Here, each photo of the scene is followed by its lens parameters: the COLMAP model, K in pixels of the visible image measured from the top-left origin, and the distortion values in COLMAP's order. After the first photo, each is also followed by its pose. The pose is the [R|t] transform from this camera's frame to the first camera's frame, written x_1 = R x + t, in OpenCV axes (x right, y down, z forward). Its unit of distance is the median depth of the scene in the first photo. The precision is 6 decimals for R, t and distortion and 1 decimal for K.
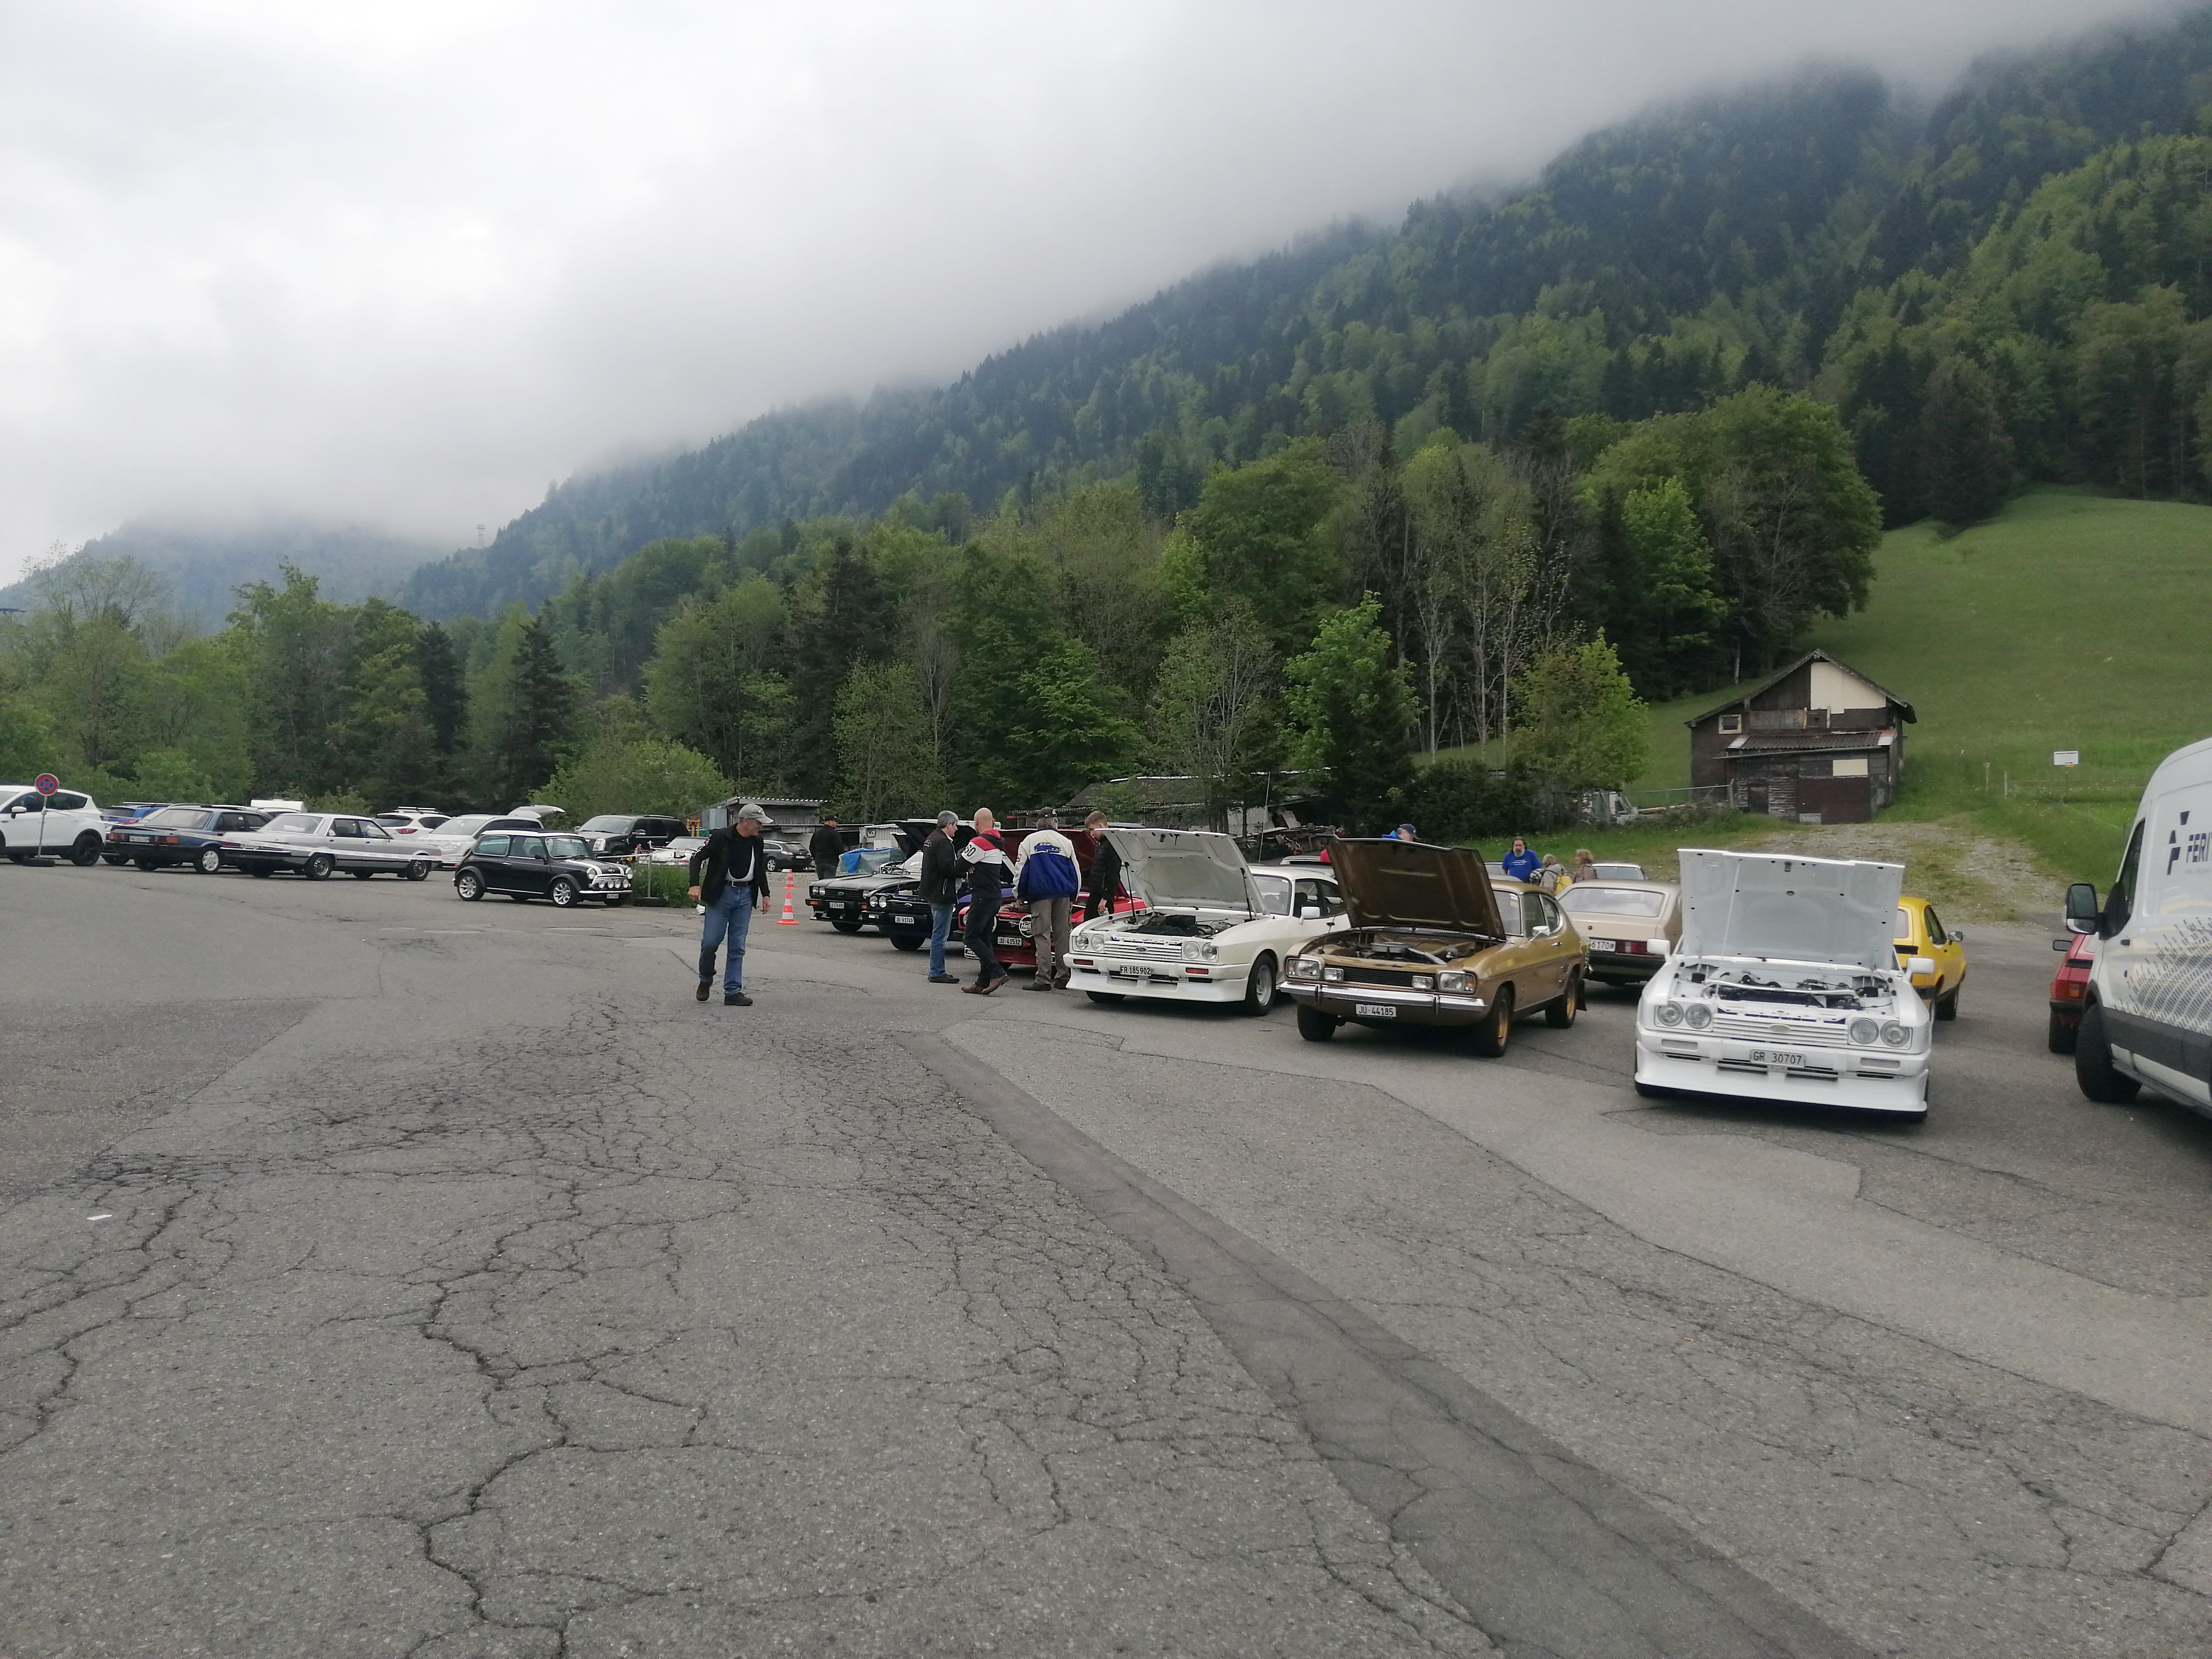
lens RADIAL K [[1713.9, 0, 1106.9], [0, 1713.9, 835.1], [0, 0, 1]] dist [0.041343, -0.059740]
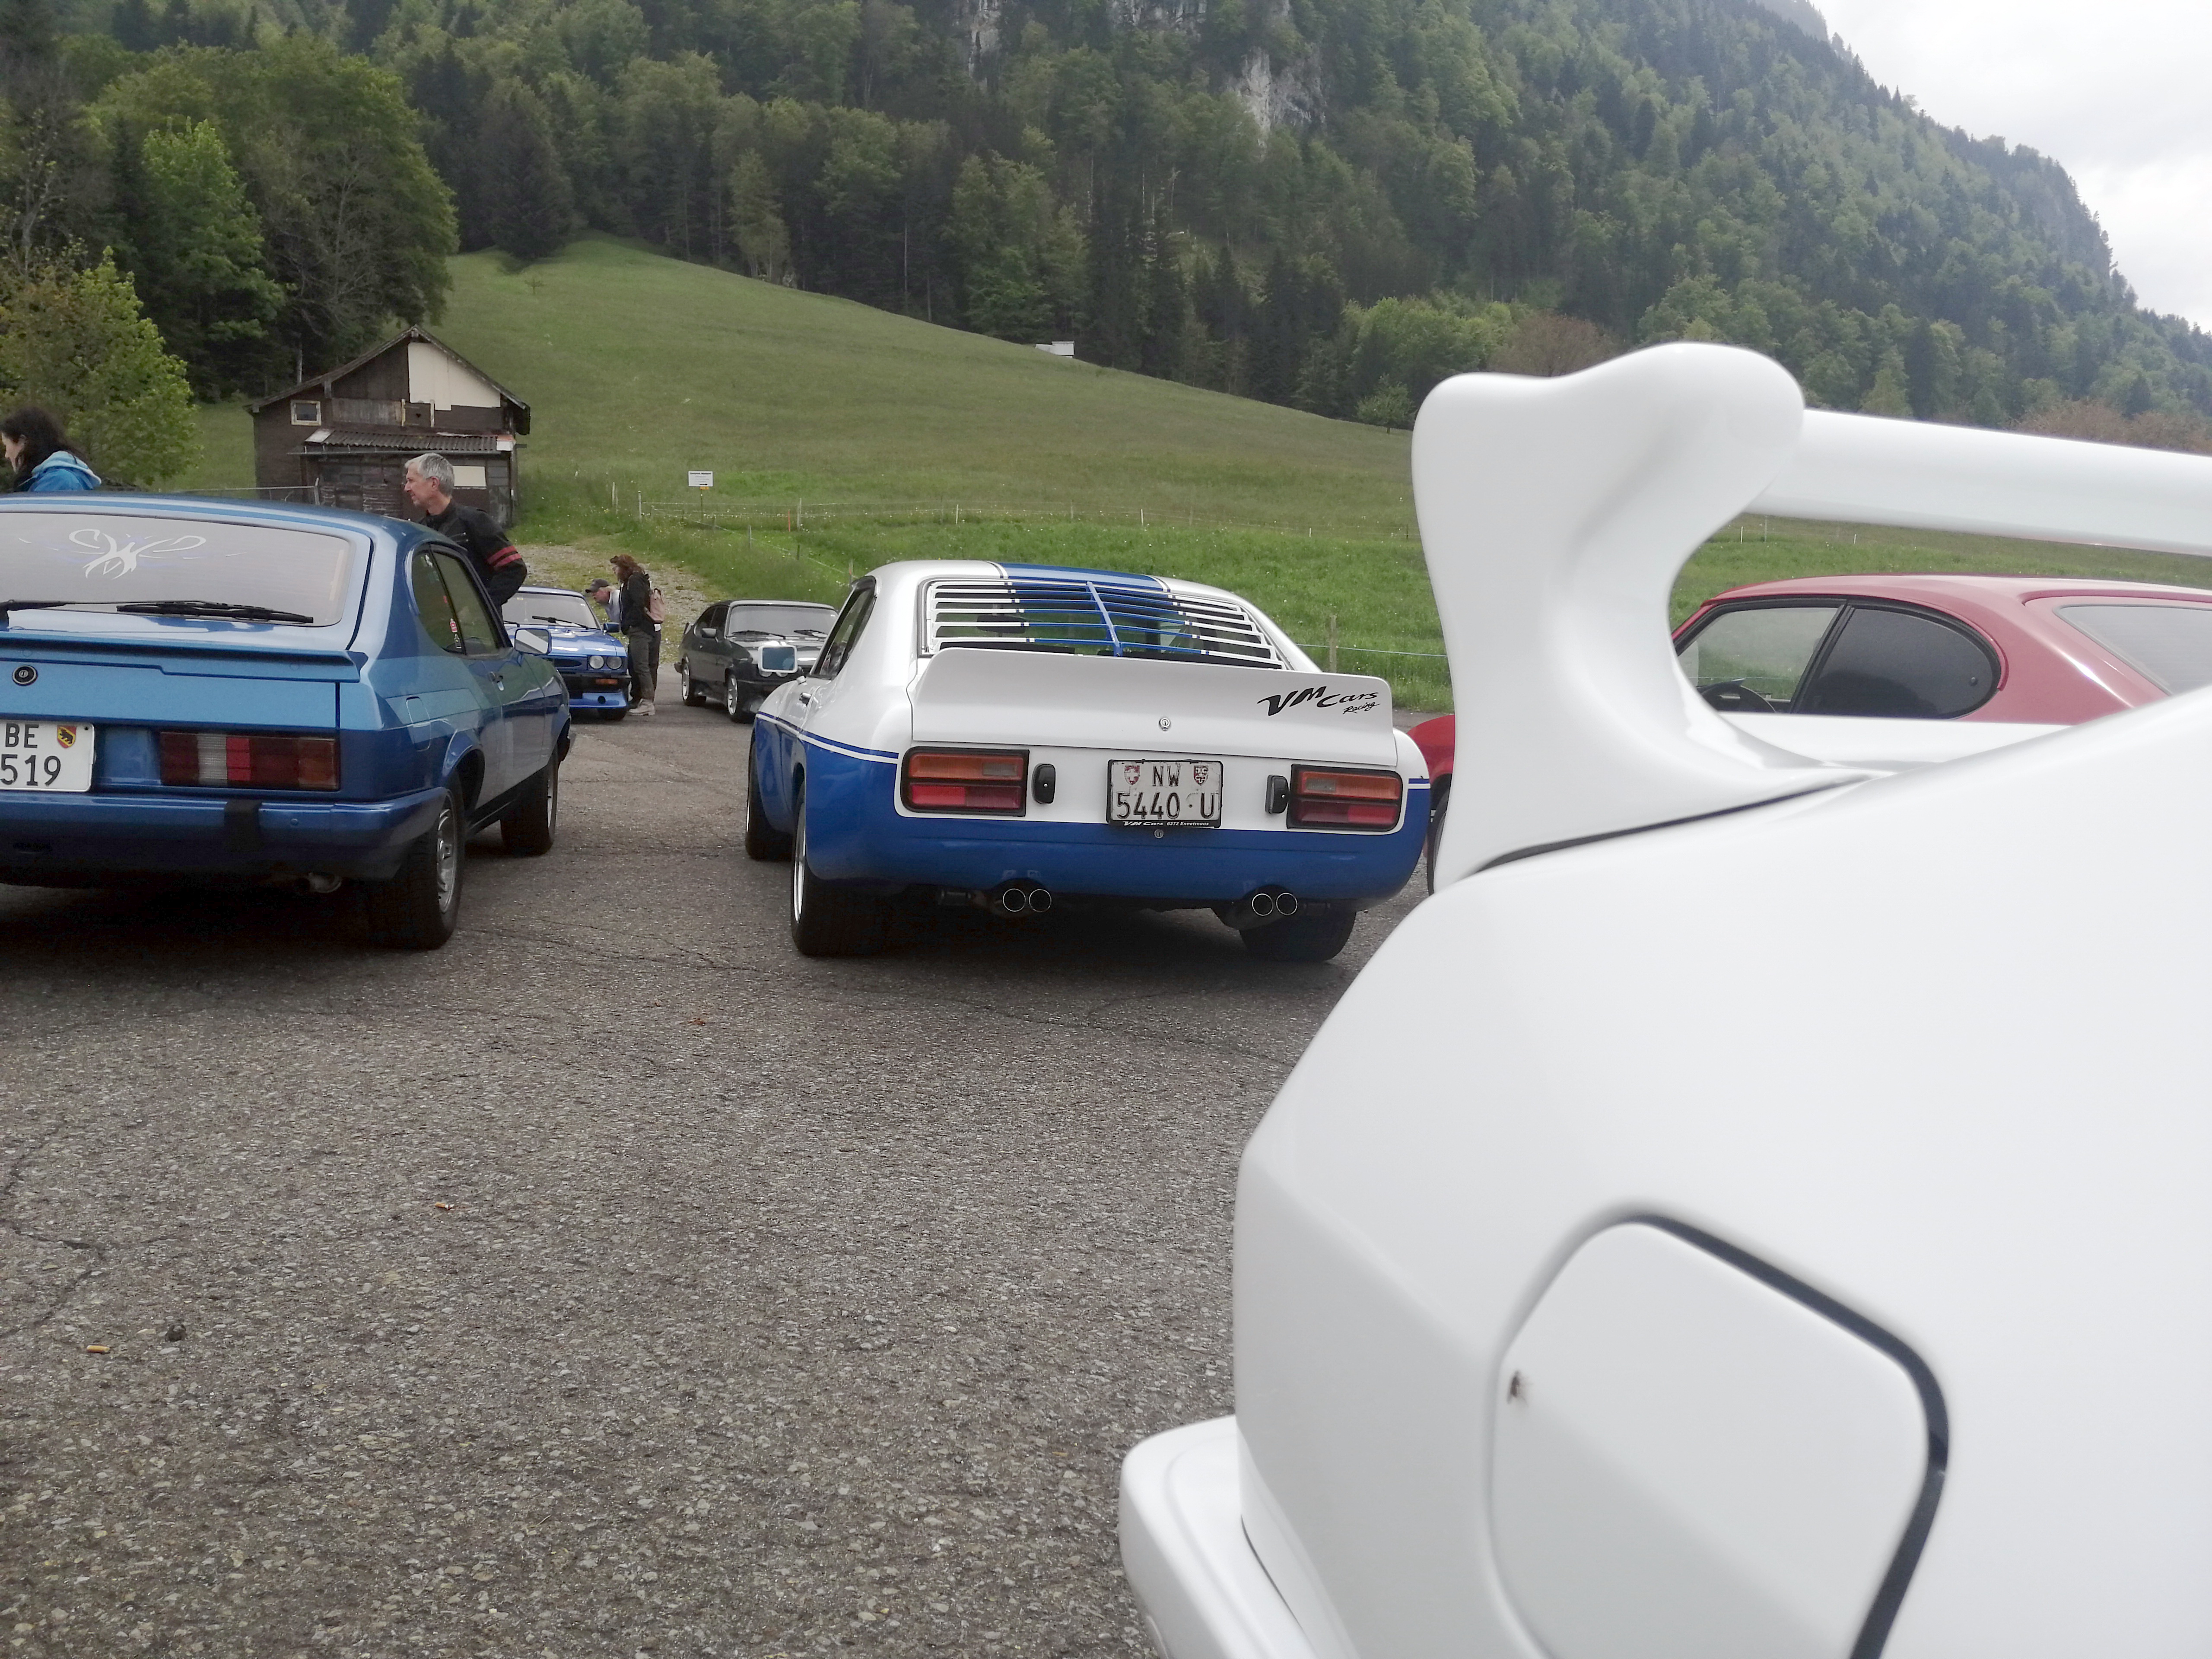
lens RADIAL K [[1713.9, 0, 1117.8], [0, 1713.9, 835.4], [0, 0, 1]] dist [0.041343, -0.059740]
pose [[0.703505, -0.085958, 0.705473, 0.033744], [-0.017031, 0.990335, 0.137650, 0.006163], [-0.710486, -0.108852, 0.695242, 0.109986]]
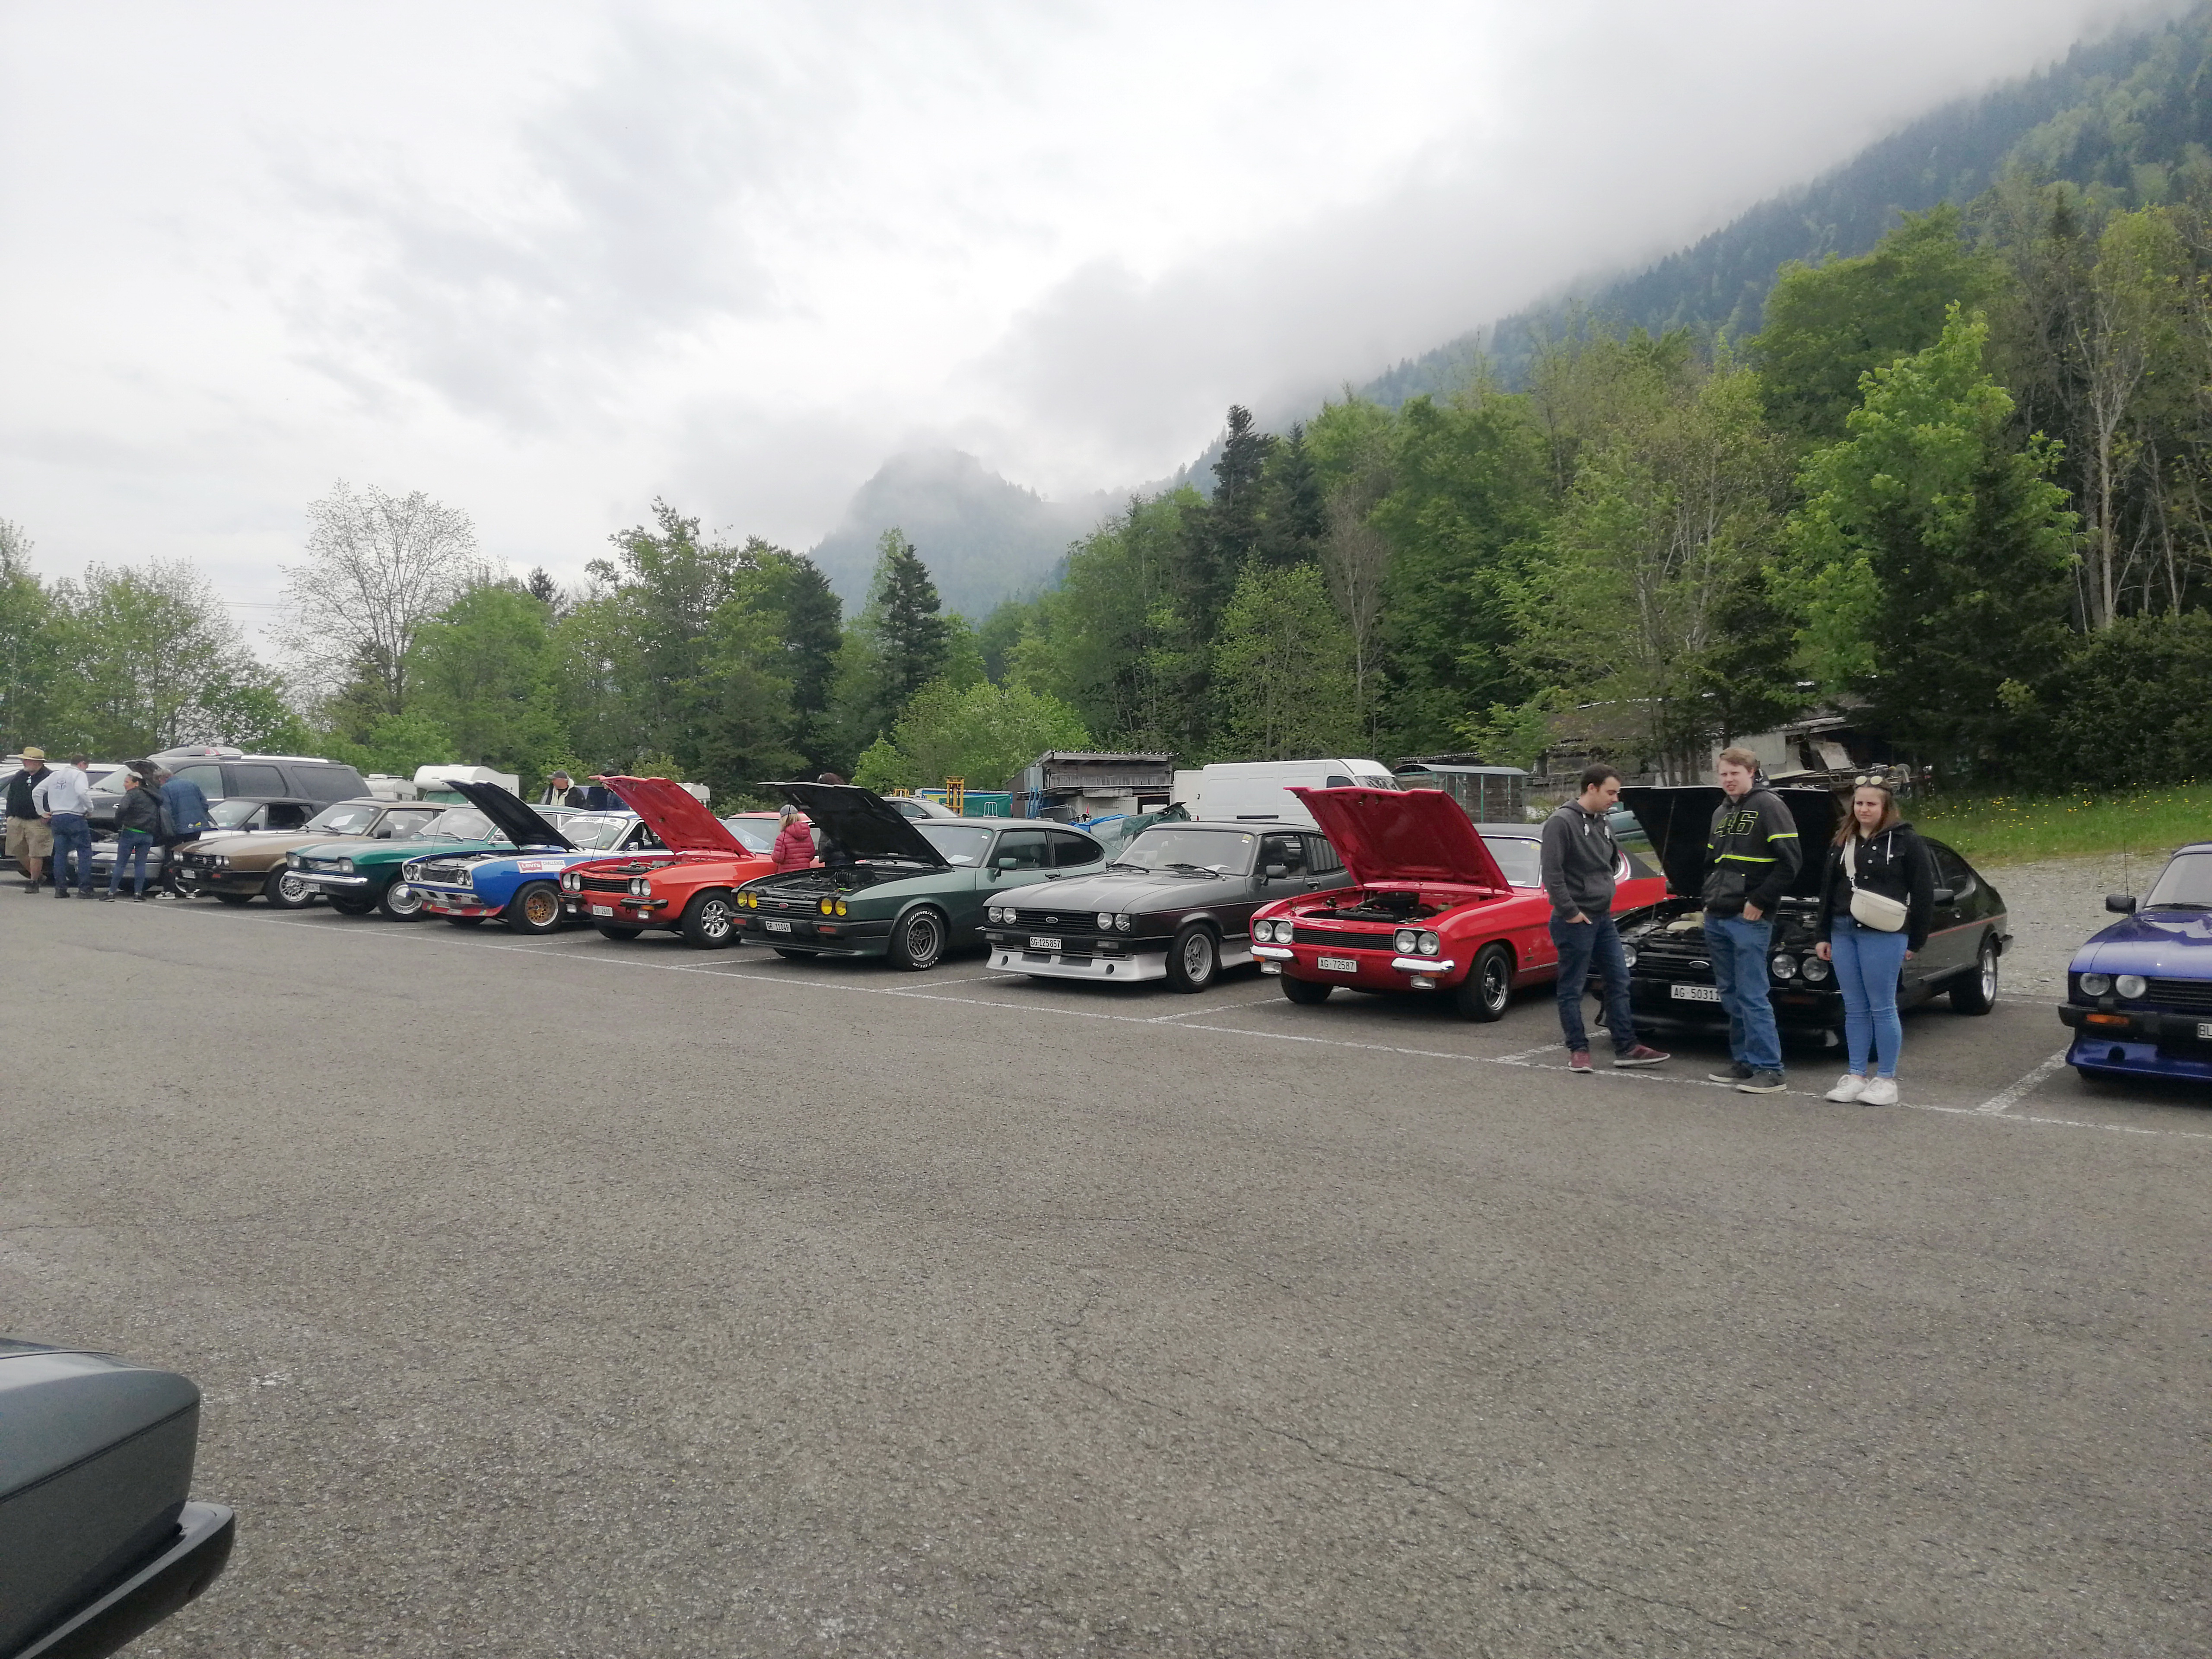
lens RADIAL K [[1713.9, 0, 1114.8], [0, 1713.9, 839.0], [0, 0, 1]] dist [0.041343, -0.059740]
pose [[0.934943, -0.007162, -0.354727, 0.058155], [0.014232, 0.999749, 0.017324, 0.003195], [0.354514, -0.021245, 0.934810, 0.253938]]
